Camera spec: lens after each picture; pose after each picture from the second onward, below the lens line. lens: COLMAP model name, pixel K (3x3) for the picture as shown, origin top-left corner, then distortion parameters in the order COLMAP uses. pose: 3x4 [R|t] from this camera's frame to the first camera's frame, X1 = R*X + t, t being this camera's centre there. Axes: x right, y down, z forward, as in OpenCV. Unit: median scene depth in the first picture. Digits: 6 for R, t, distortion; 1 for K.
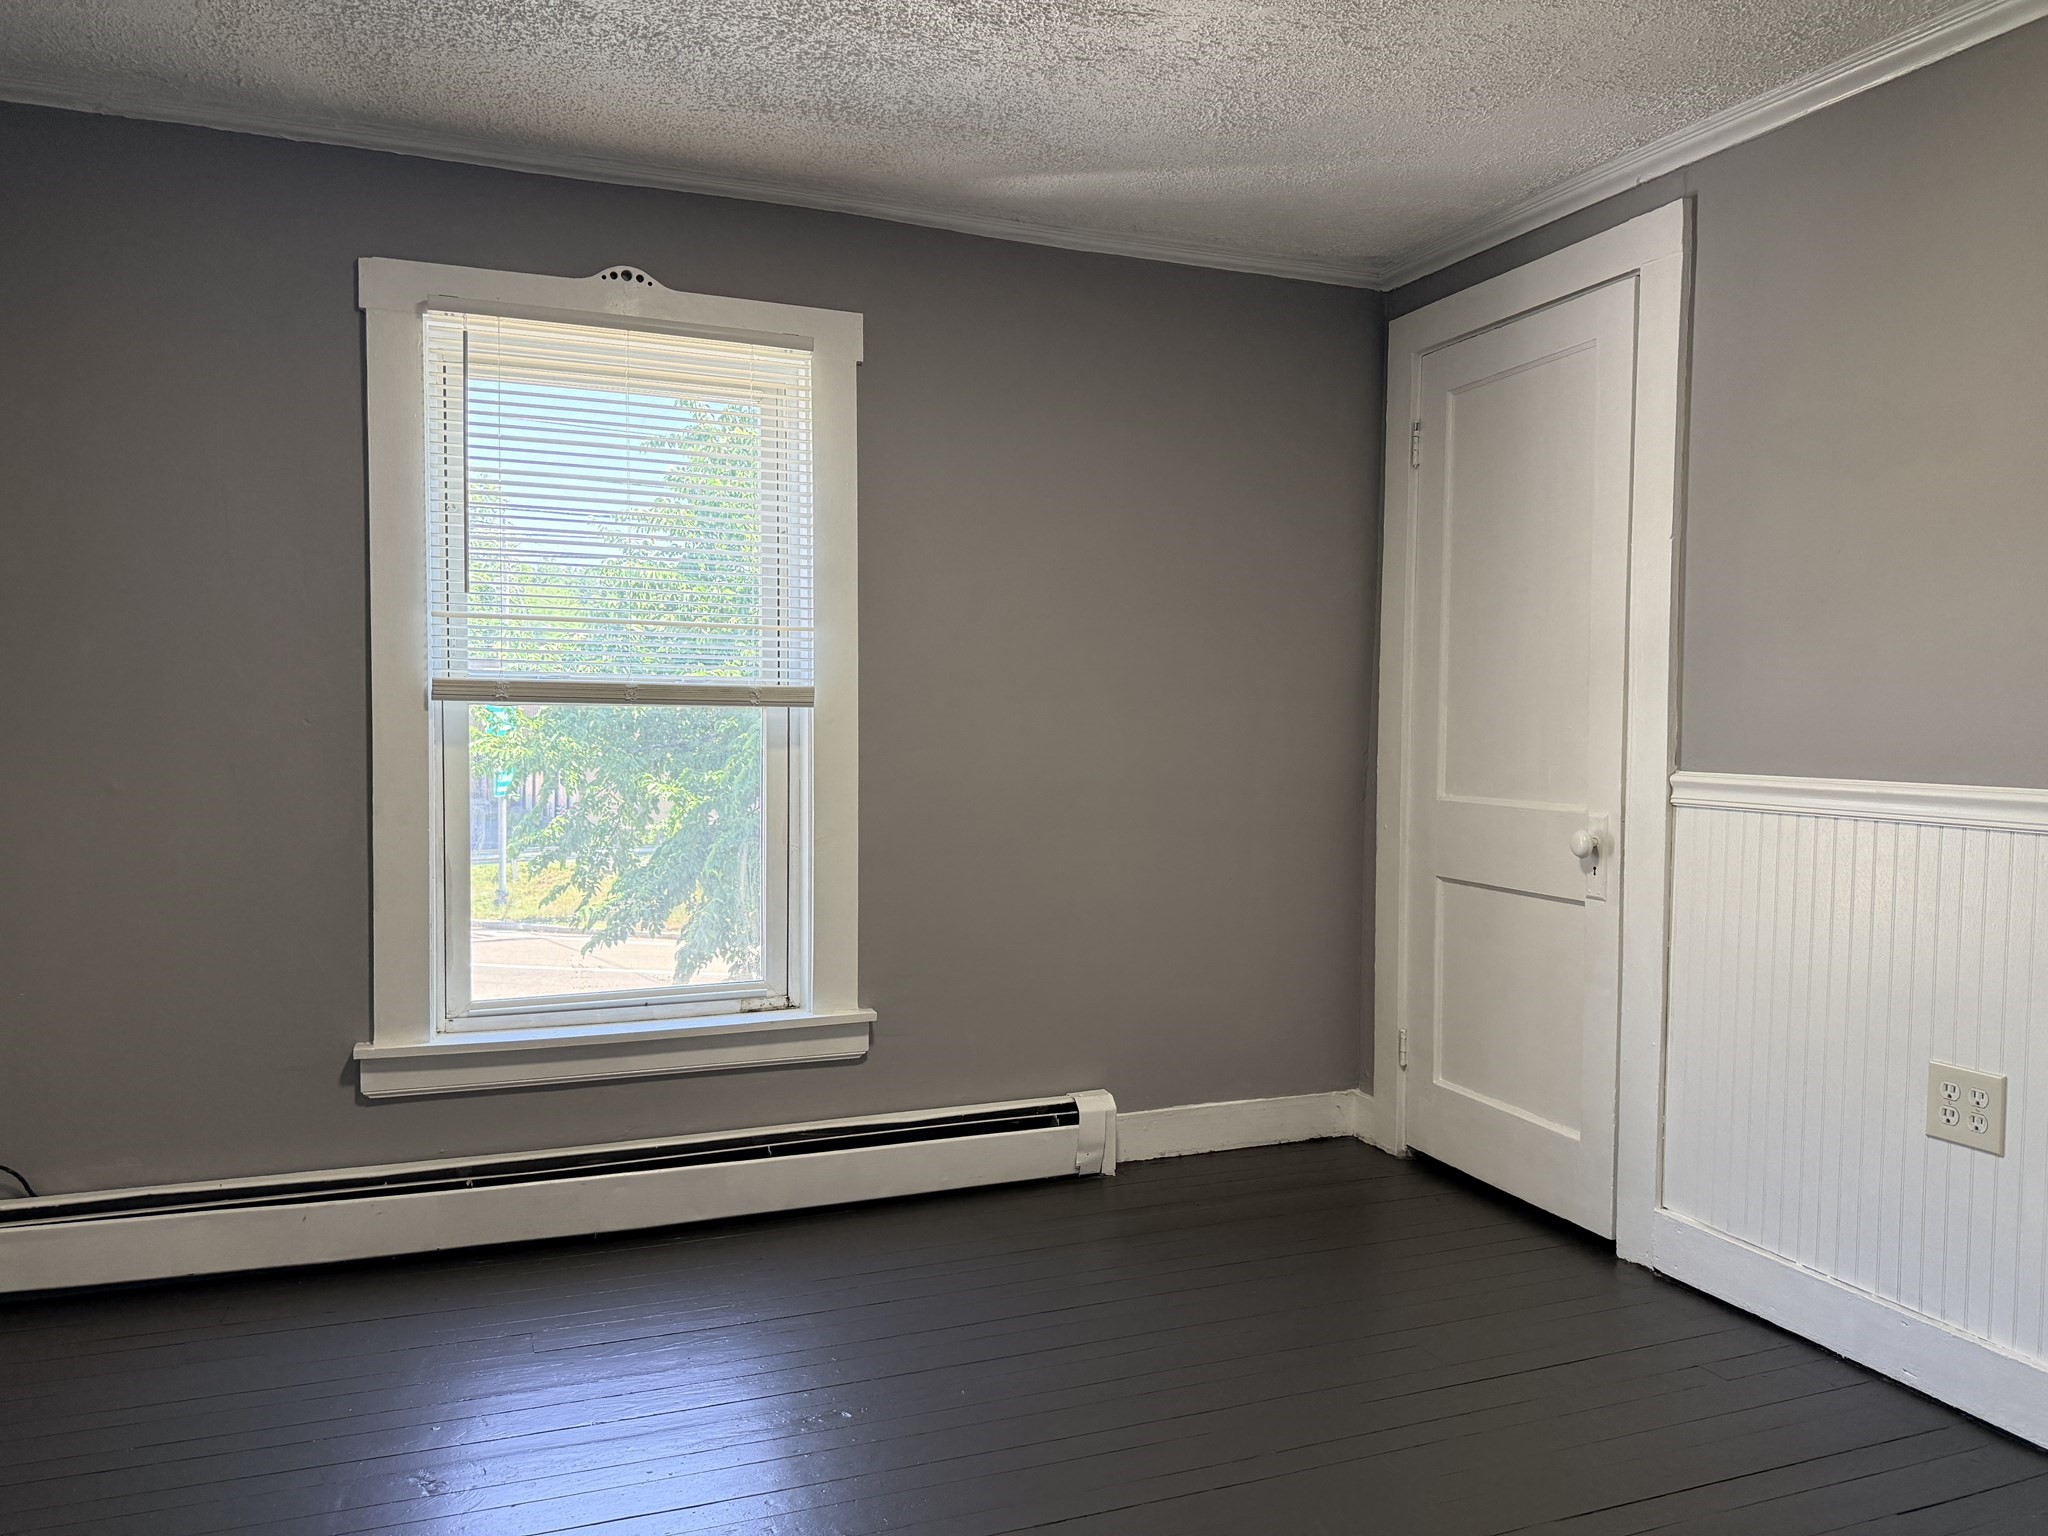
lens RADIAL K [[1448.2, 0, 1006.1], [0, 1448.2, 764.3], [0, 0, 1]] dist [0.039956, 0.011667]
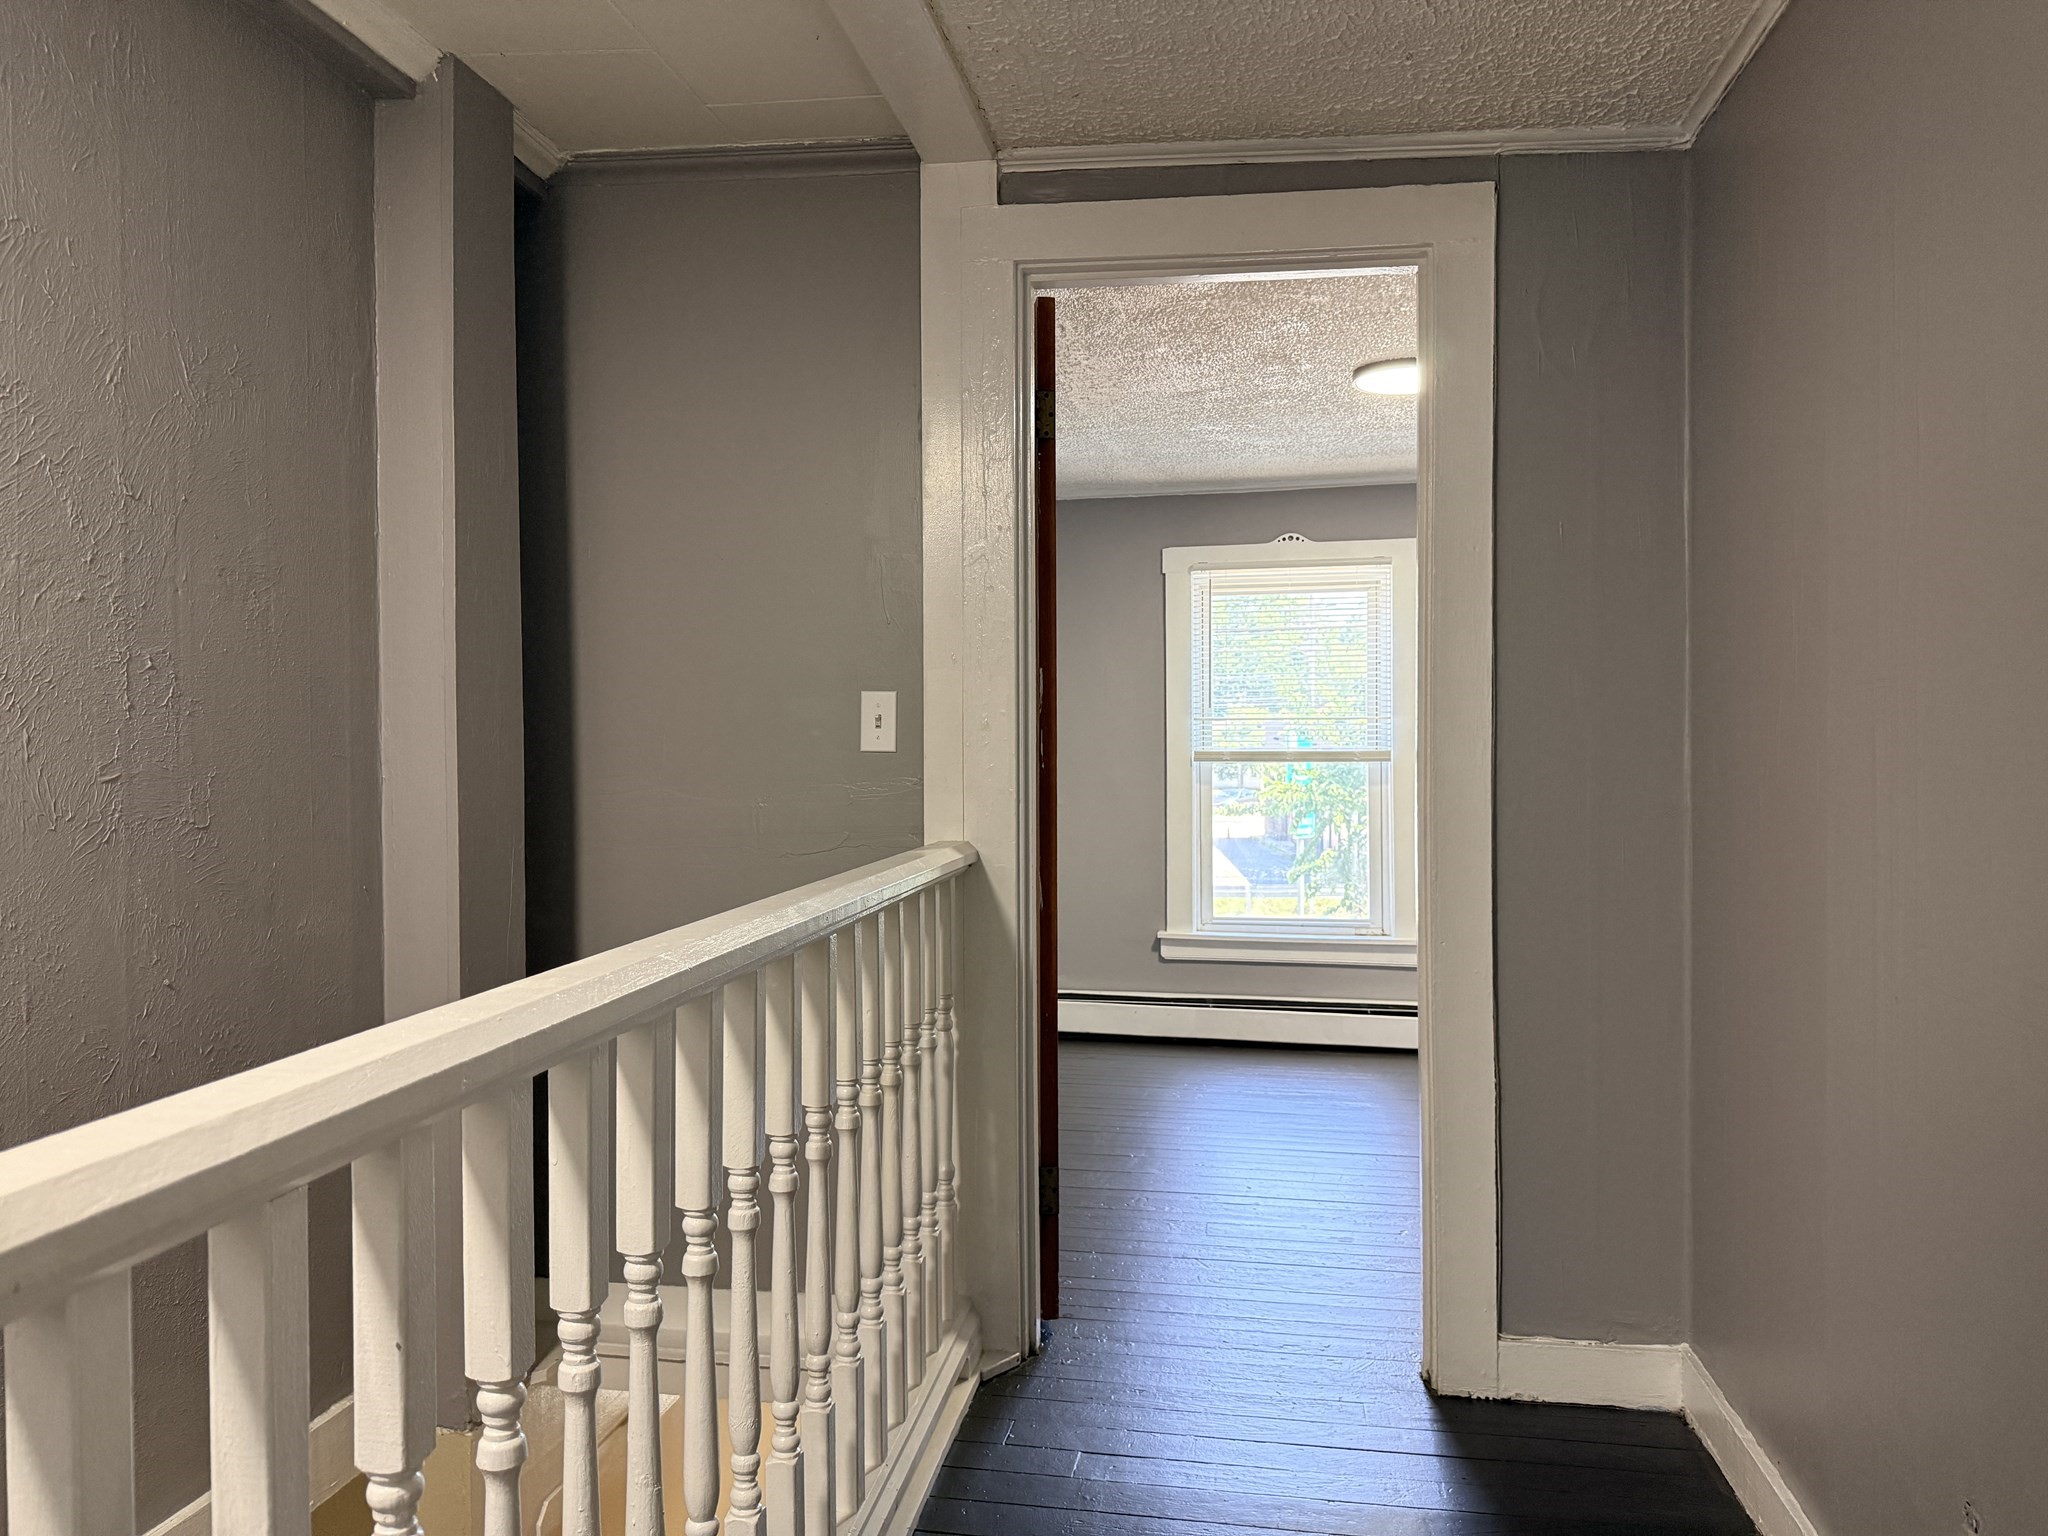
lens RADIAL K [[1454.9, 0, 1014.3], [0, 1454.9, 764.6], [0, 0, 1]] dist [0.205162, -0.001233]
pose [[0.859126, -0.010650, -0.511654, 0.404893], [-0.006724, 0.999462, -0.032093, 0.023853], [0.511720, 0.031012, 0.858592, -0.815038]]
